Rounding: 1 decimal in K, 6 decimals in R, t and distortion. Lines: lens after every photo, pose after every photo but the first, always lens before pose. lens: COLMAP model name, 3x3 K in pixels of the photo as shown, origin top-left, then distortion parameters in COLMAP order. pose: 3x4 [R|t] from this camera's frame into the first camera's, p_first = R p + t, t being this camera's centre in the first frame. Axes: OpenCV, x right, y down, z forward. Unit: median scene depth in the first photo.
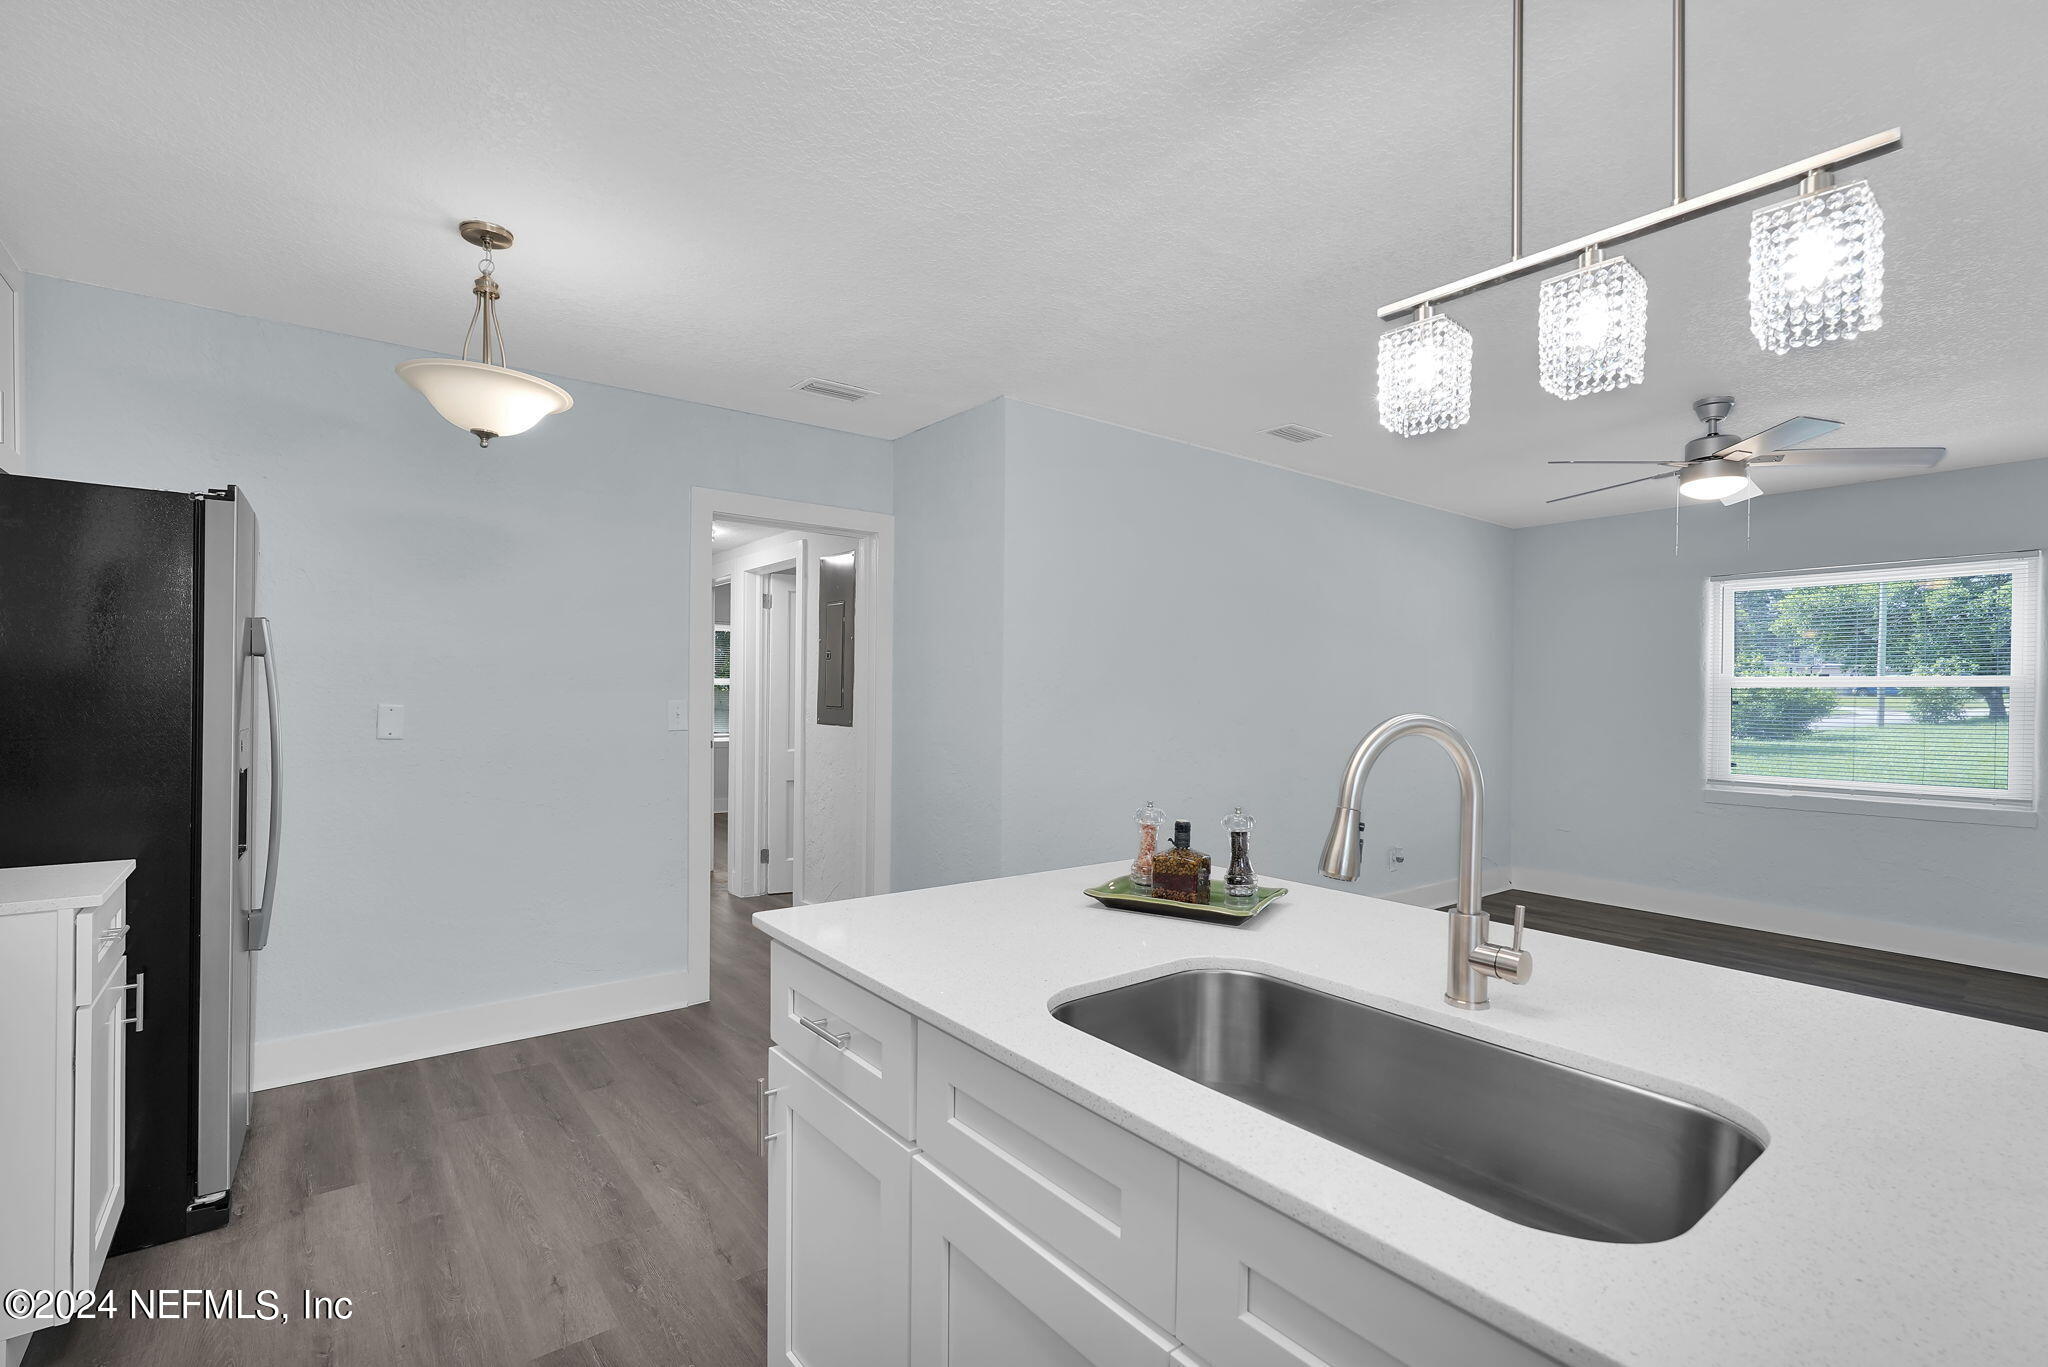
lens RADIAL K [[919.2, 0, 1007.5], [0, 919.2, 701.2], [0, 0, 1]] dist [-0.013581, 0.005749]
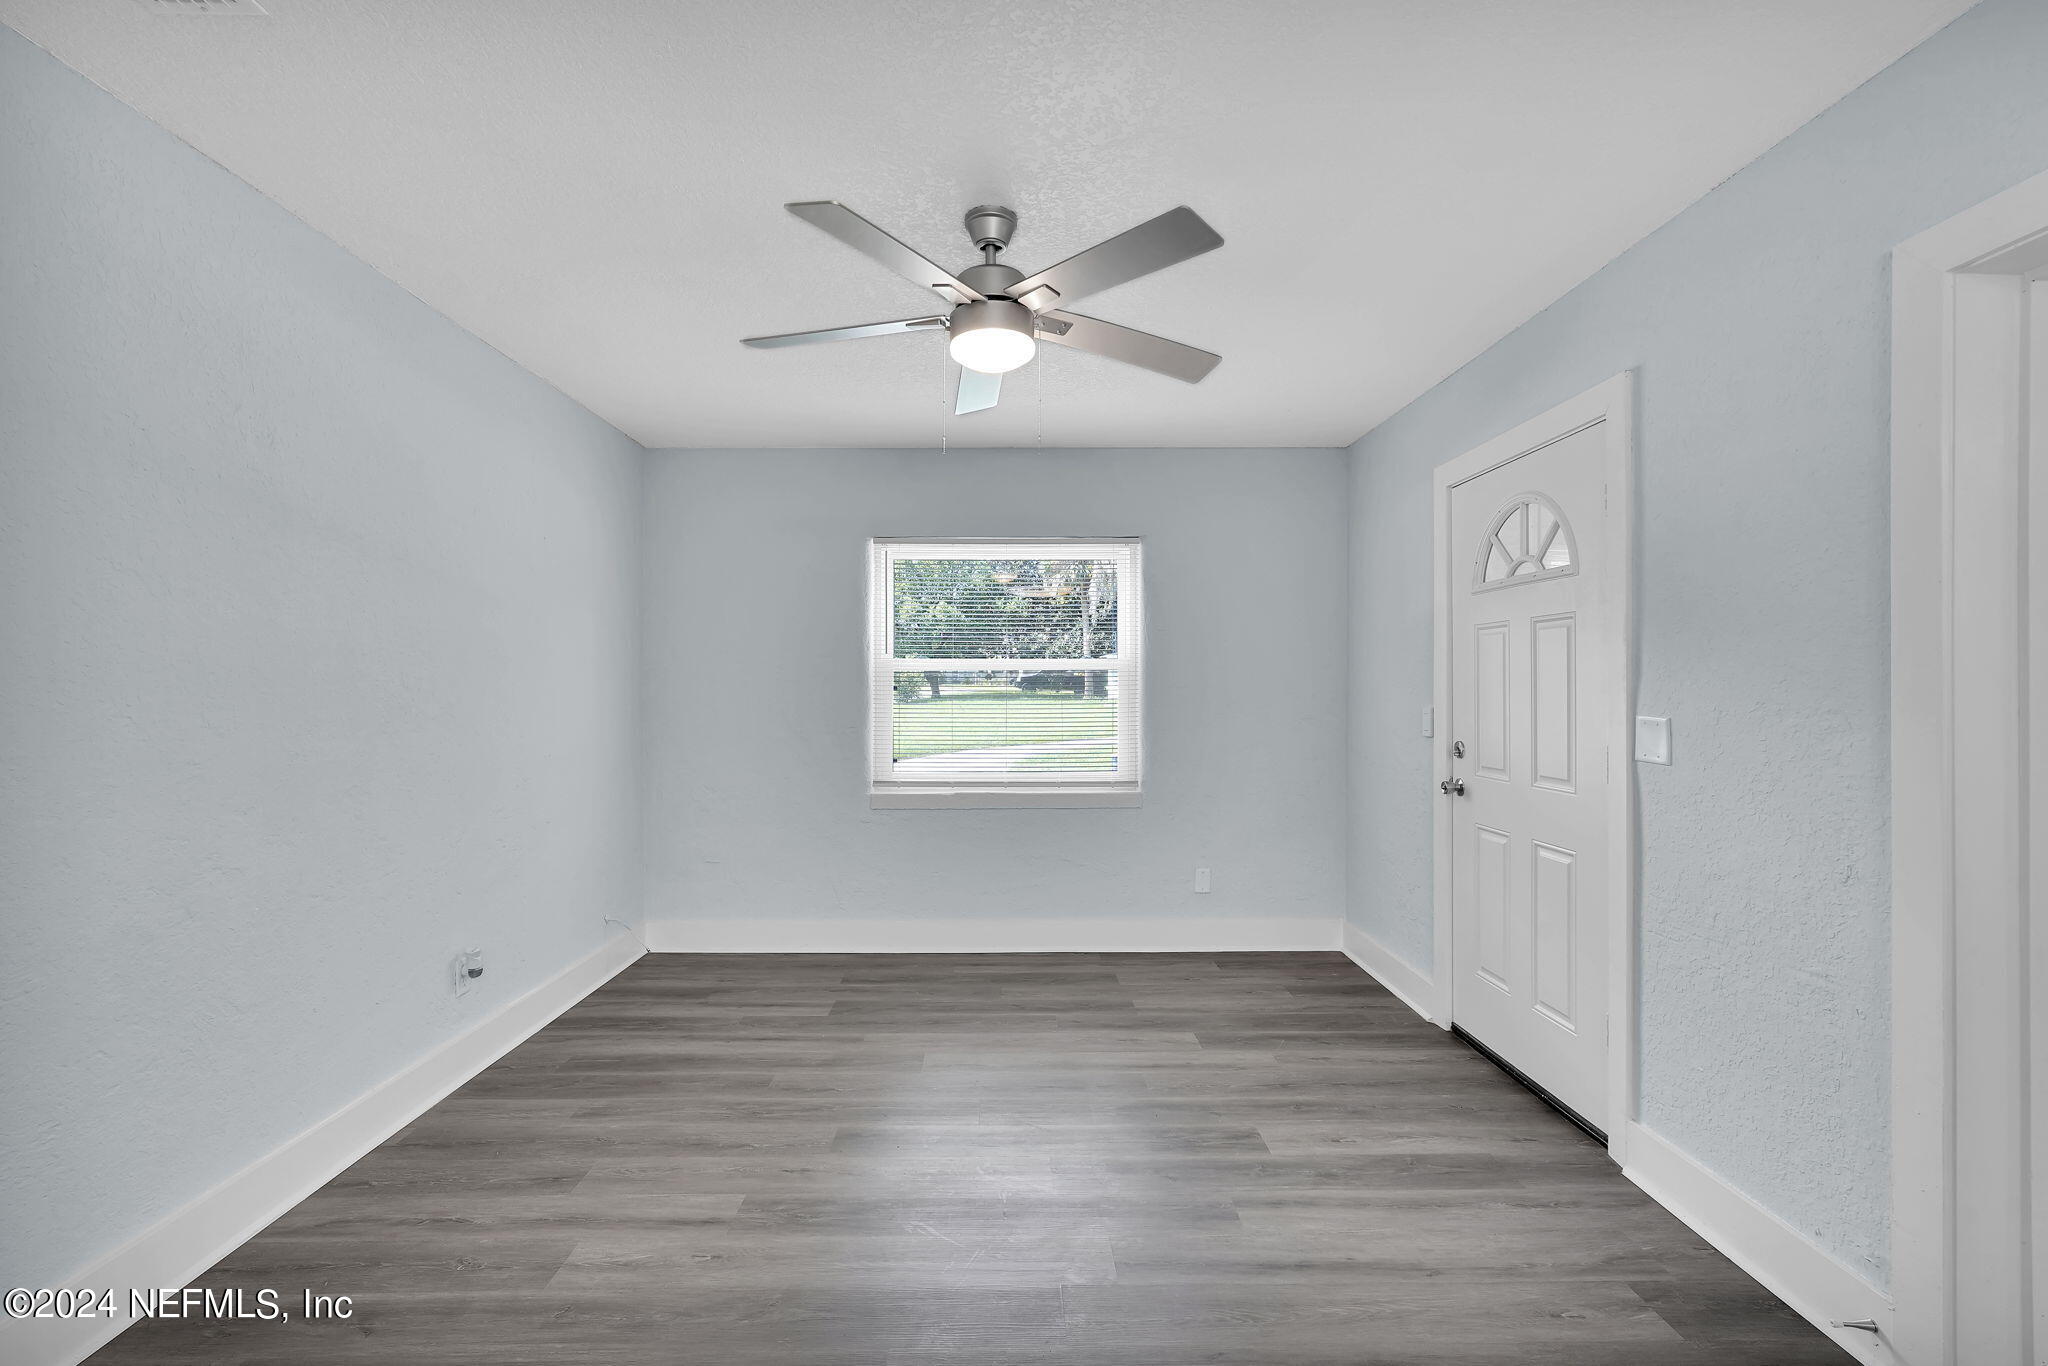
lens RADIAL K [[919.2, 0, 1017.6], [0, 919.2, 679.0], [0, 0, 1]] dist [-0.013581, 0.005749]
pose [[0.595850, -0.000291, 0.803096, 0.209067], [0.009107, 0.999938, -0.006394, -0.000146], [-0.803044, 0.011124, 0.595816, 0.471660]]
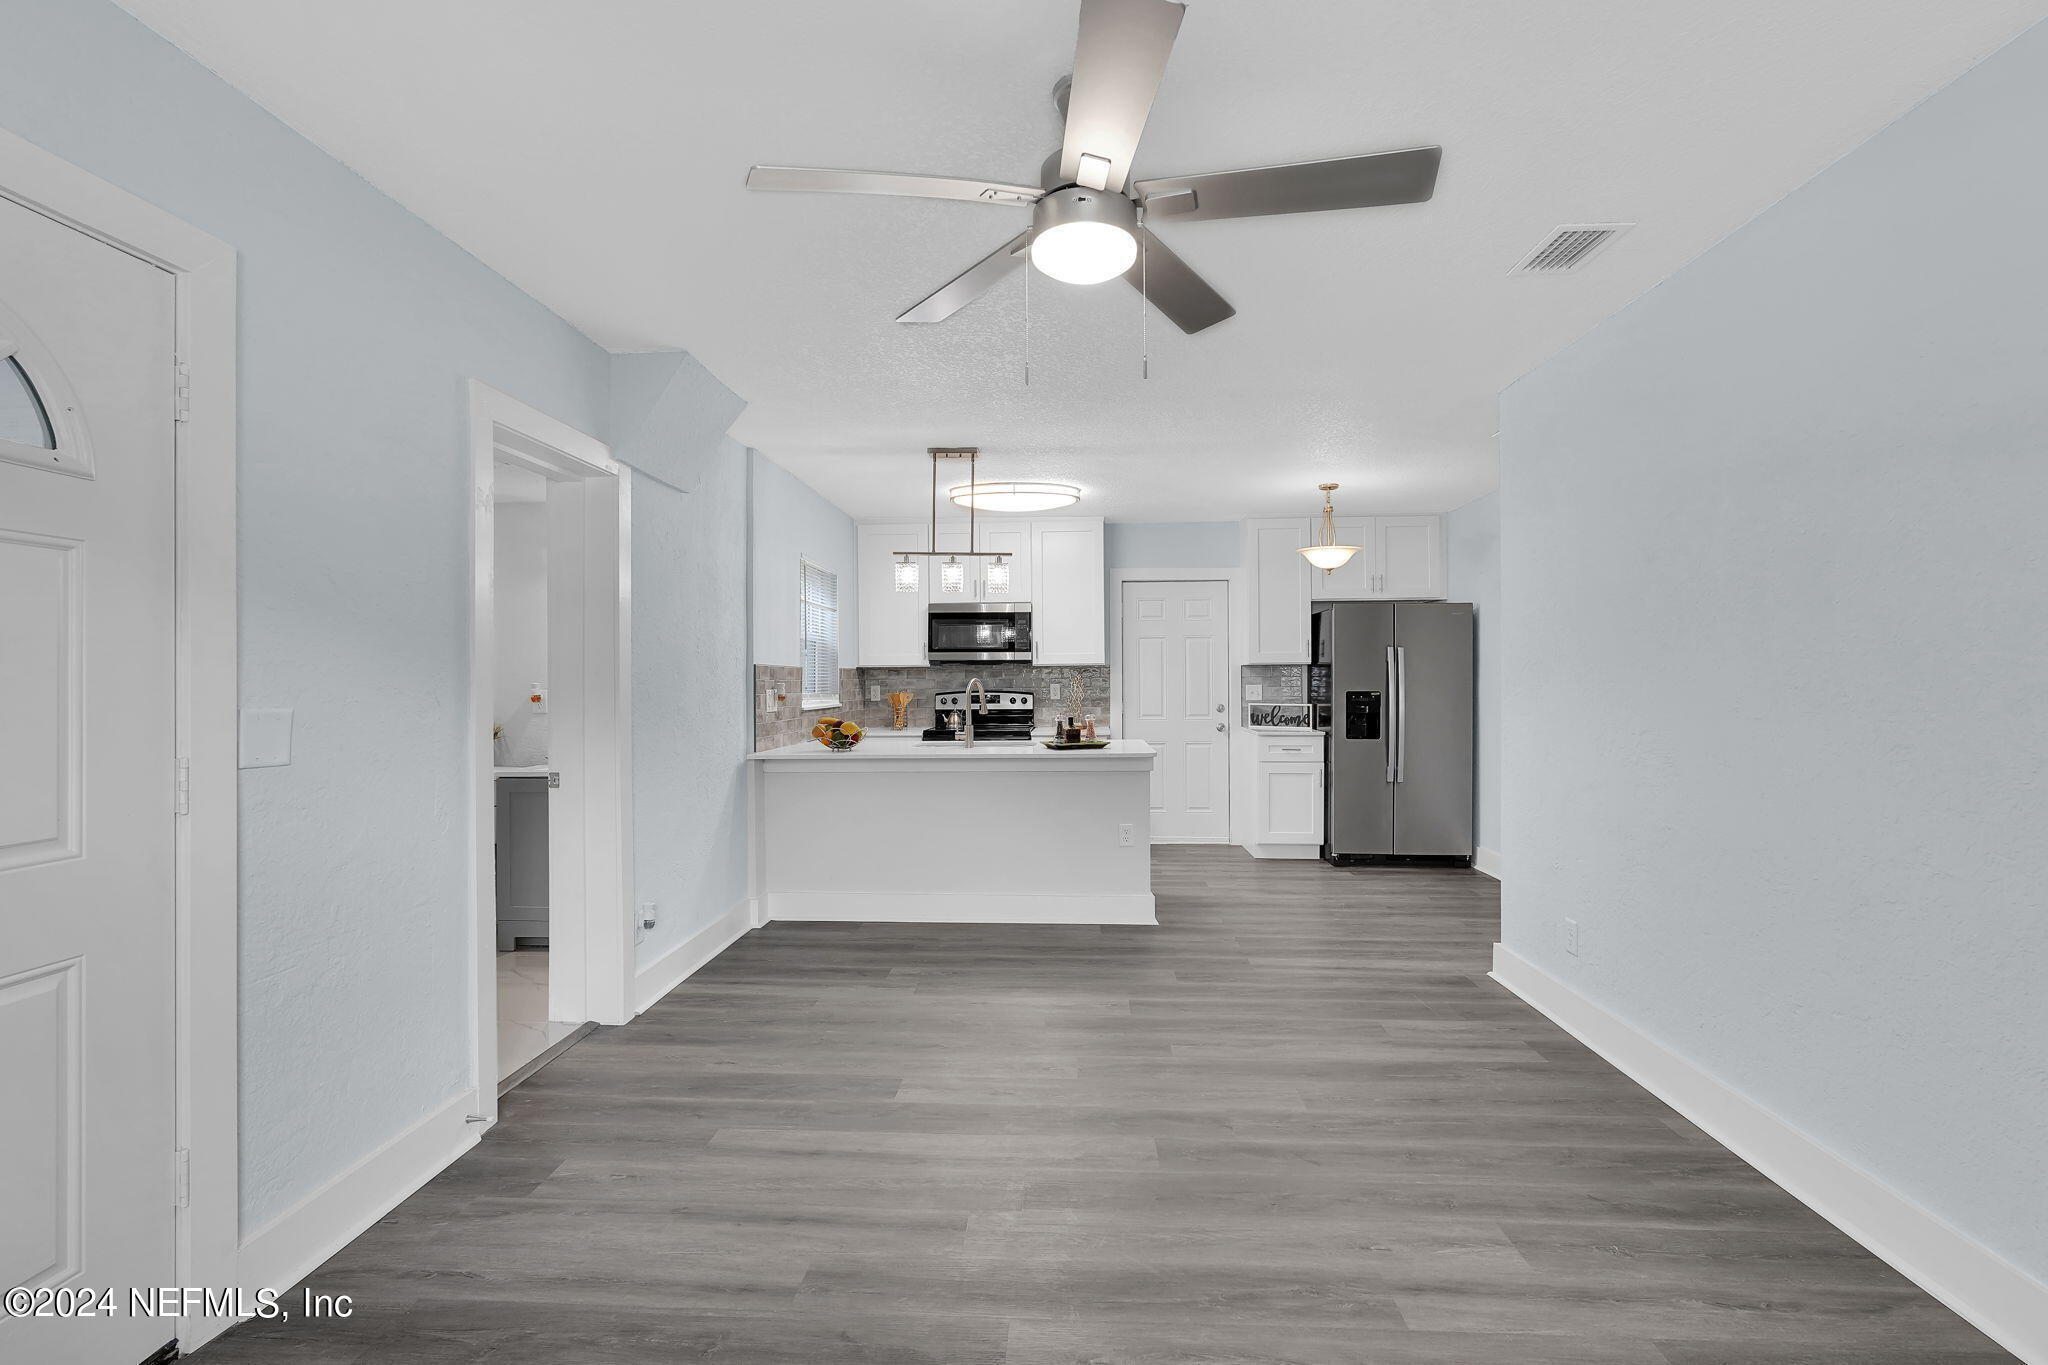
lens RADIAL K [[919.2, 0, 1027.7], [0, 919.2, 677.8], [0, 0, 1]] dist [-0.013581, 0.005749]
pose [[-0.647373, -0.008734, -0.762124, 0.918227], [-0.006614, 0.999961, -0.005842, 0.006577], [0.762145, 0.001259, -0.647405, 1.016263]]
